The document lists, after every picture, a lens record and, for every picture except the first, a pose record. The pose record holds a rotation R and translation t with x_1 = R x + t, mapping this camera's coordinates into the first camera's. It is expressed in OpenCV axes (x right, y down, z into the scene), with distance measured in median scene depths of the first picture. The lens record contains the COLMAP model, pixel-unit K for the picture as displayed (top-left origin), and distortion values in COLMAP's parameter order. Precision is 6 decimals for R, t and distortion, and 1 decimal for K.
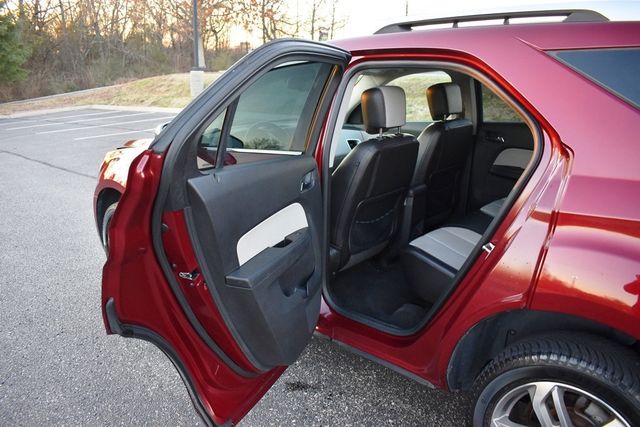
lens RADIAL K [[496.5, 0, 320.0], [0, 496.5, 213.5], [0, 0, 1]] dist [-0.090423, 0.006131]
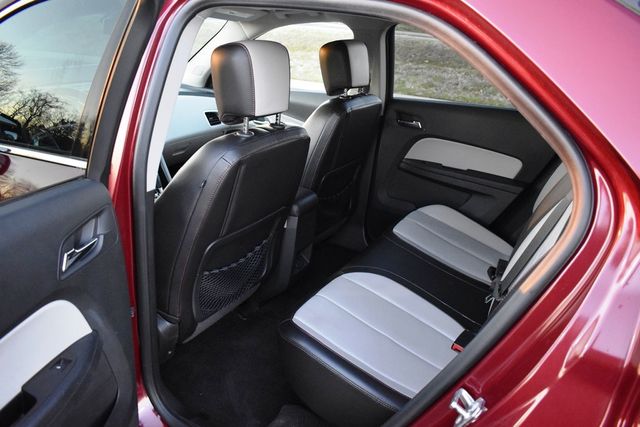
lens RADIAL K [[496.5, 0, 320.0], [0, 496.5, 213.5], [0, 0, 1]] dist [-0.090423, 0.006131]
pose [[0.969501, -0.008232, 0.244949, 0.052046], [-0.015146, 0.995513, 0.093405, -0.091740], [-0.244619, -0.094266, 0.965026, 0.335914]]
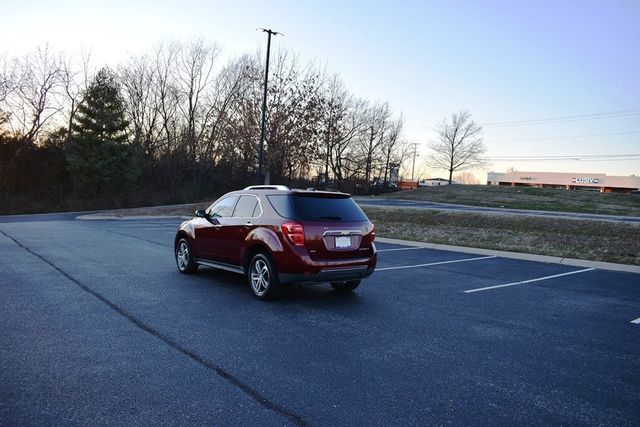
lens RADIAL K [[496.5, 0, 320.0], [0, 496.5, 213.5], [0, 0, 1]] dist [-0.090423, 0.006131]
pose [[0.985944, 0.056275, -0.157312, 0.947126], [-0.094387, 0.964529, -0.246527, 0.543203], [0.137858, 0.257910, 0.956283, -1.942687]]
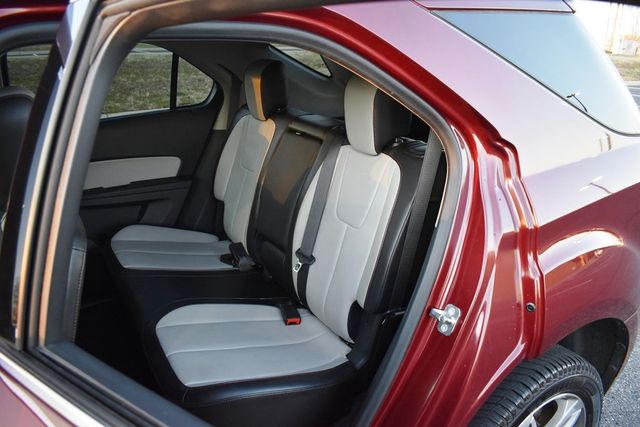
lens RADIAL K [[496.5, 0, 320.0], [0, 496.5, 213.5], [0, 0, 1]] dist [-0.090423, 0.006131]
pose [[0.278161, -0.315396, 0.907277, -0.145123], [0.272126, 0.931731, 0.240466, -0.148938], [-0.921181, 0.180006, 0.344999, 0.513651]]
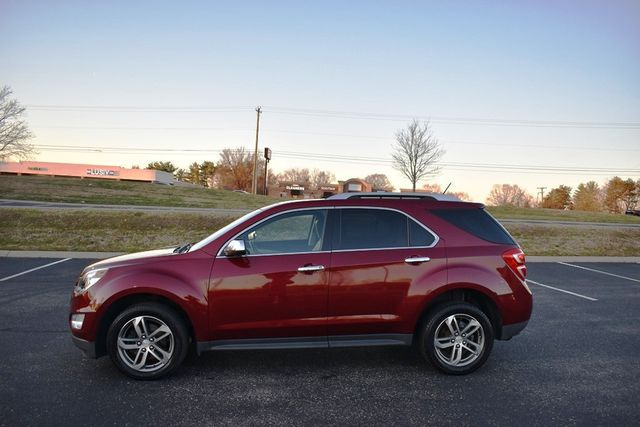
lens RADIAL K [[496.5, 0, 320.0], [0, 496.5, 213.5], [0, 0, 1]] dist [-0.090423, 0.006131]
pose [[0.667011, 0.016737, 0.744860, -1.220499], [0.178745, 0.966955, -0.181791, 0.072315], [-0.723289, 0.254396, 0.641978, -0.272537]]
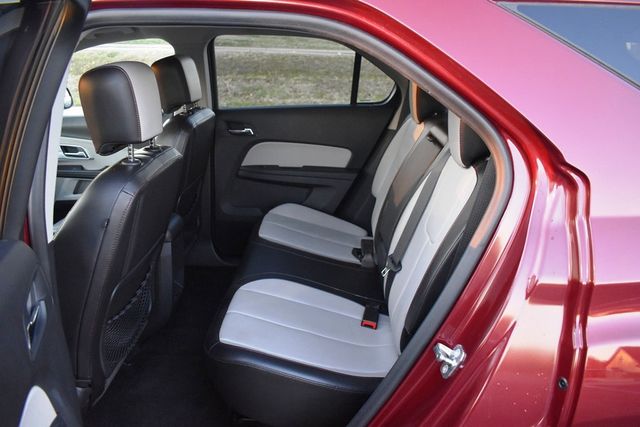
lens RADIAL K [[496.5, 0, 320.0], [0, 496.5, 213.5], [0, 0, 1]] dist [-0.090423, 0.006131]
pose [[0.753838, -0.184448, 0.630640, -0.051283], [0.151522, 0.982721, 0.106301, -0.098149], [-0.639350, 0.015422, 0.768761, 0.375086]]
